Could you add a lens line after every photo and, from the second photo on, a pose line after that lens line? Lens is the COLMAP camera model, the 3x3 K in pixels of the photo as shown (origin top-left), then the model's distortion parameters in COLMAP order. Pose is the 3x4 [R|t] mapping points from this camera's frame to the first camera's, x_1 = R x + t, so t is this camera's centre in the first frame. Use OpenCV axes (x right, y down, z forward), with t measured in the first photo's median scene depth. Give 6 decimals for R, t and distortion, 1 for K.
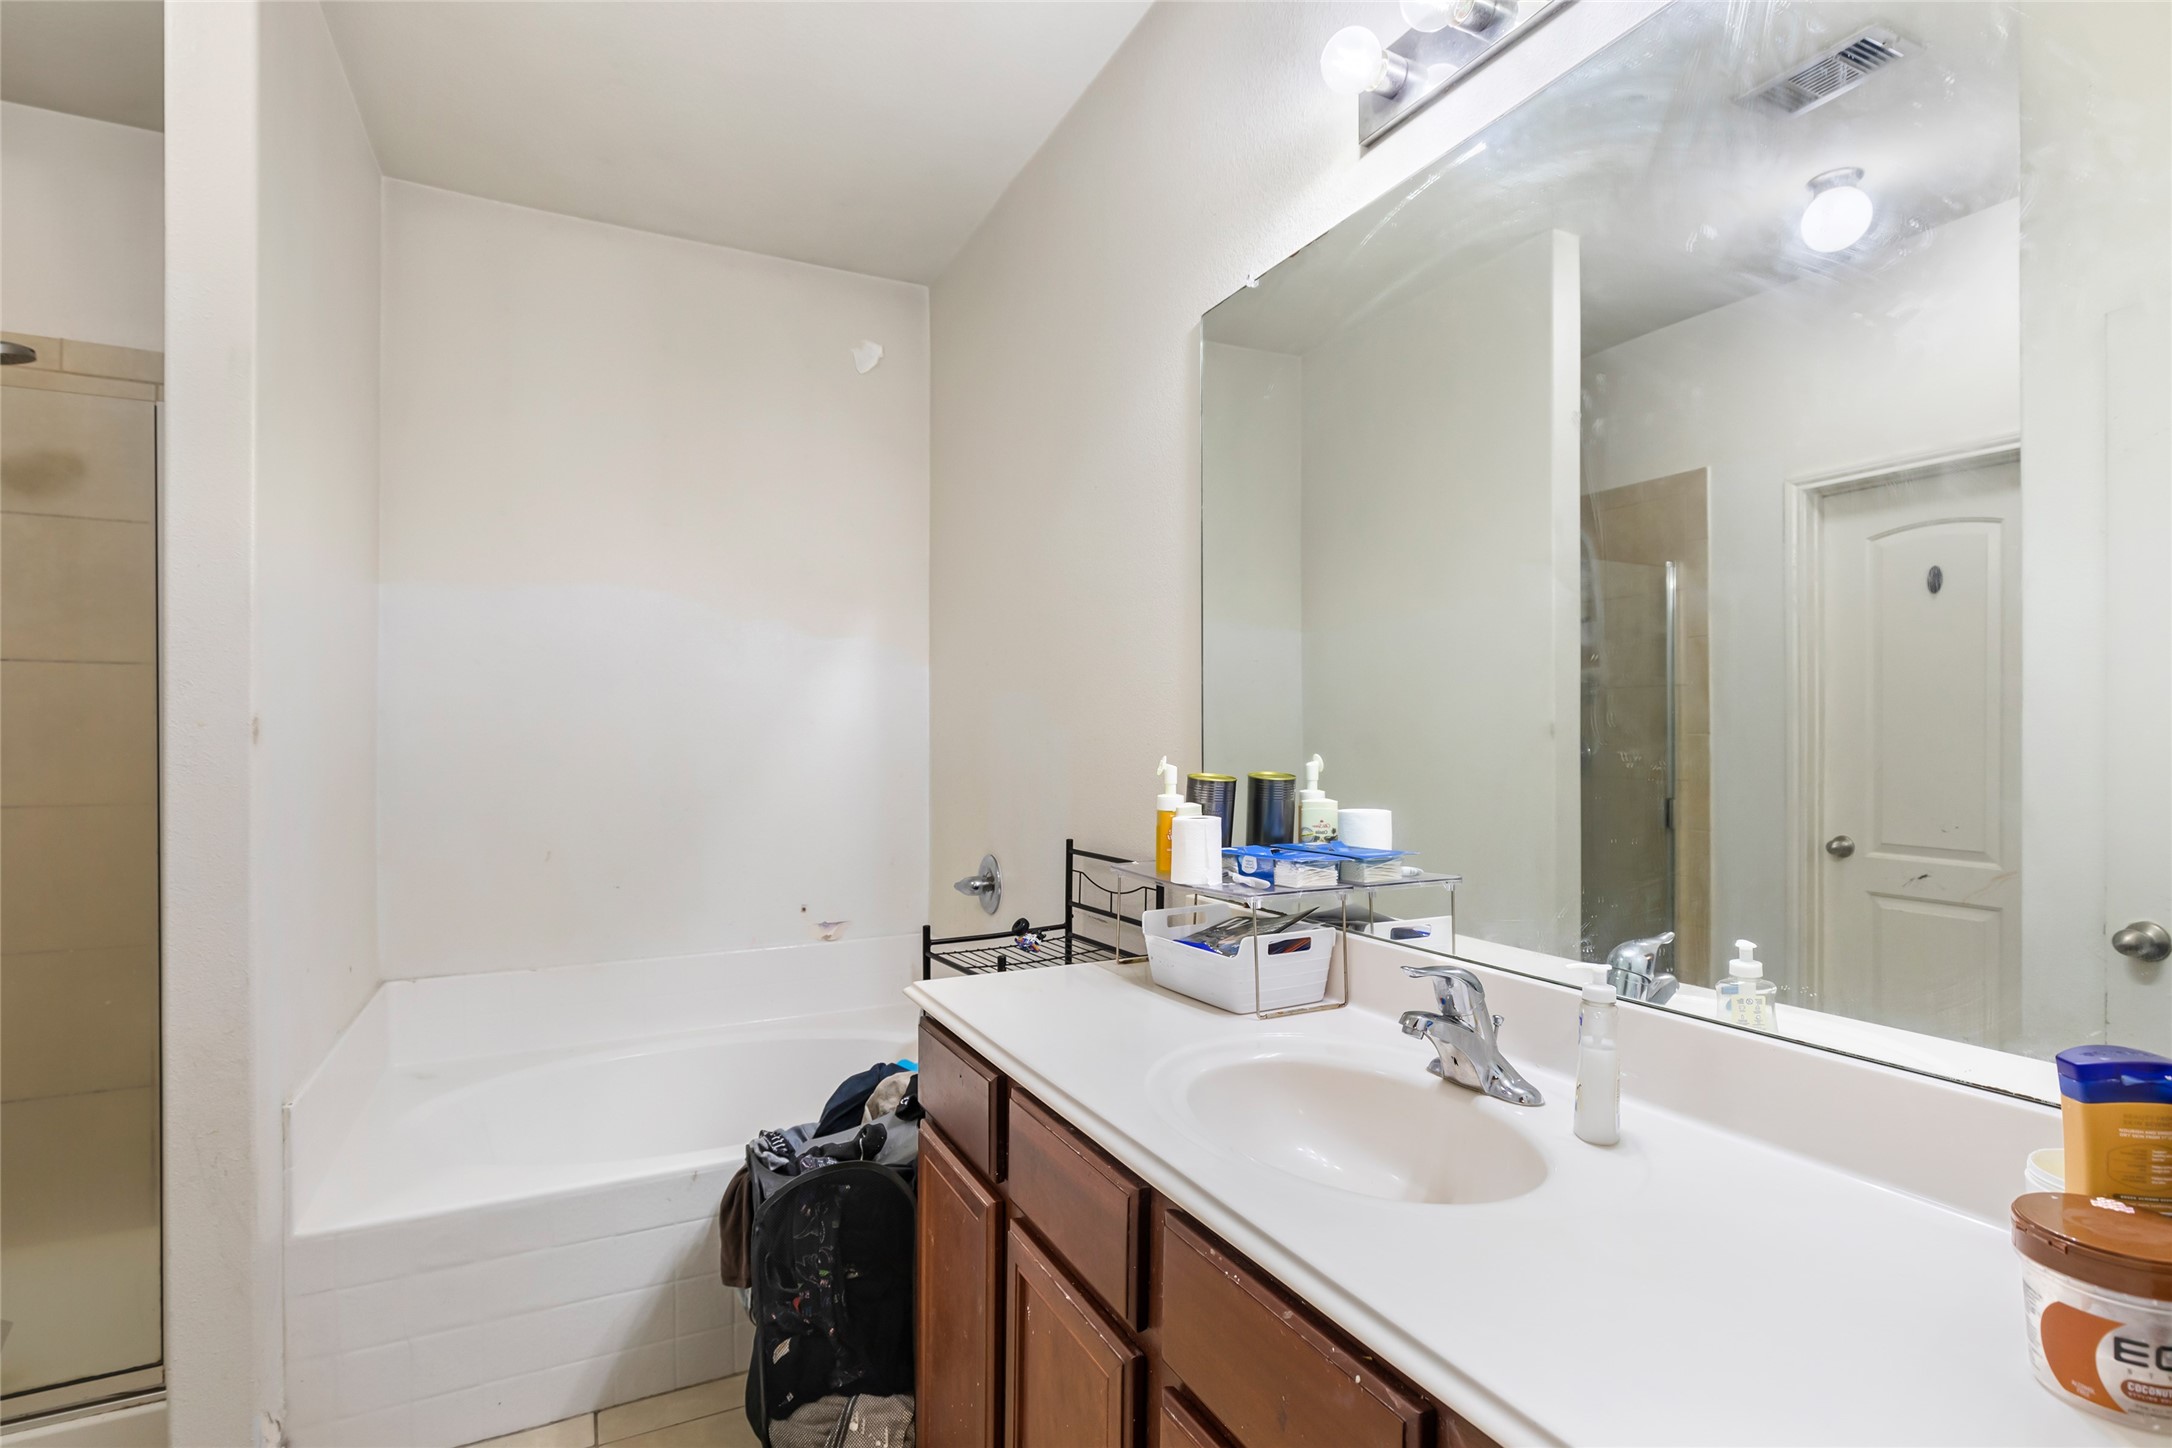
lens RADIAL K [[1034.4, 0, 1052.6], [0, 1034.4, 730.2], [0, 0, 1]] dist [-0.003468, -0.000362]
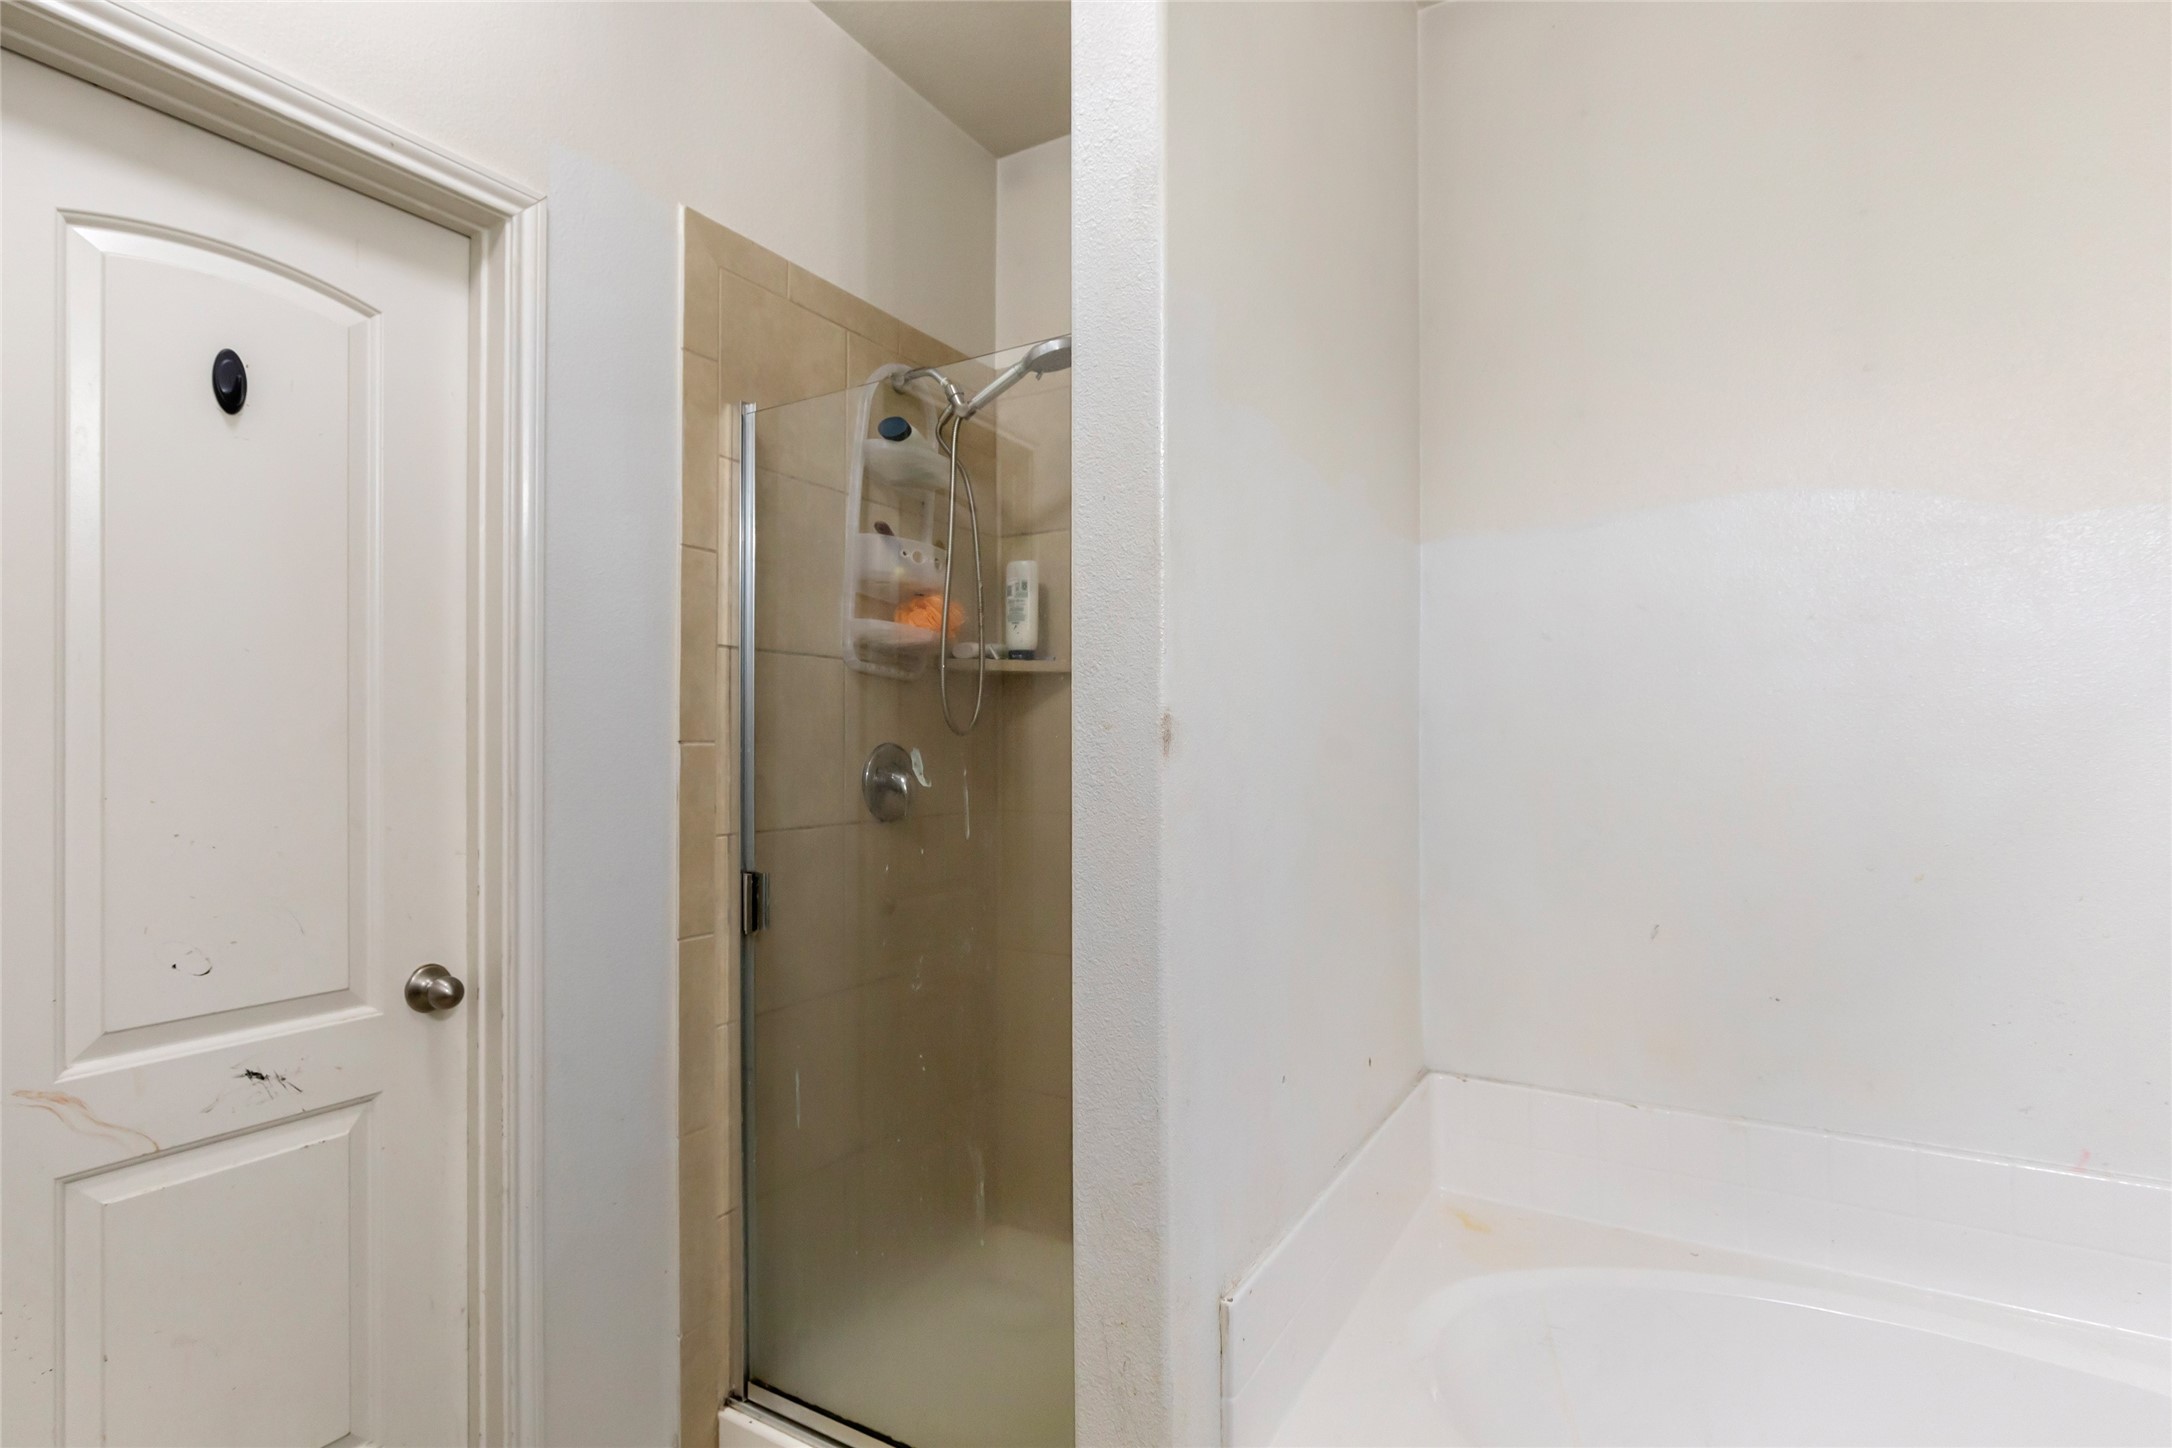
lens RADIAL K [[1034.4, 0, 1052.6], [0, 1034.4, 730.2], [0, 0, 1]] dist [-0.003468, -0.000362]
pose [[0.539156, -0.010837, -0.842136, -0.238922], [0.004289, 0.999940, -0.010122, 0.003805], [0.842195, 0.001846, 0.539170, 0.546859]]
